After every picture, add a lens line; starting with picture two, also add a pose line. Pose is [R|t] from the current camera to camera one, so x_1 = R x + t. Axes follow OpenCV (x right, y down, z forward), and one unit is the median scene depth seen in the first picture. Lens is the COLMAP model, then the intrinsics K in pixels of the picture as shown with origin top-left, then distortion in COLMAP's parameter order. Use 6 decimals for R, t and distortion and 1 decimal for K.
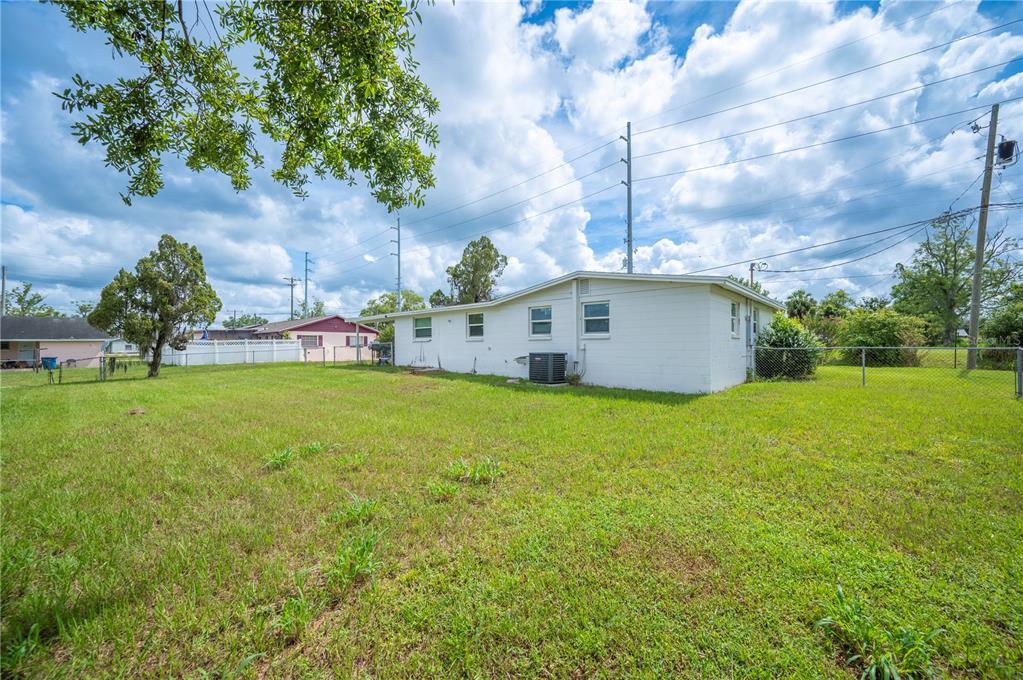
lens RADIAL K [[408.0, 0, 505.1], [0, 408.0, 347.1], [0, 0, 1]] dist [-0.001639, -0.001027]
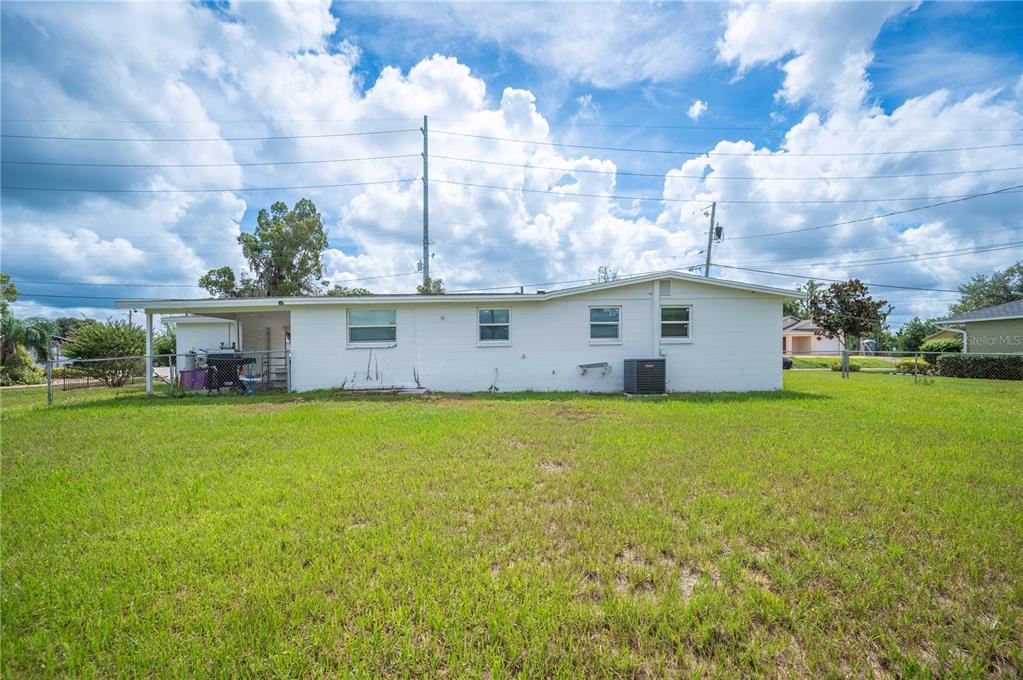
lens RADIAL K [[402.6, 0, 507.2], [0, 402.6, 341.6], [0, 0, 1]] dist [0.015535, -0.000235]
pose [[0.726354, 0.011064, 0.687231, -0.578066], [0.015562, 0.999349, -0.032536, 0.000067], [-0.687144, 0.034327, 0.725710, 0.464585]]
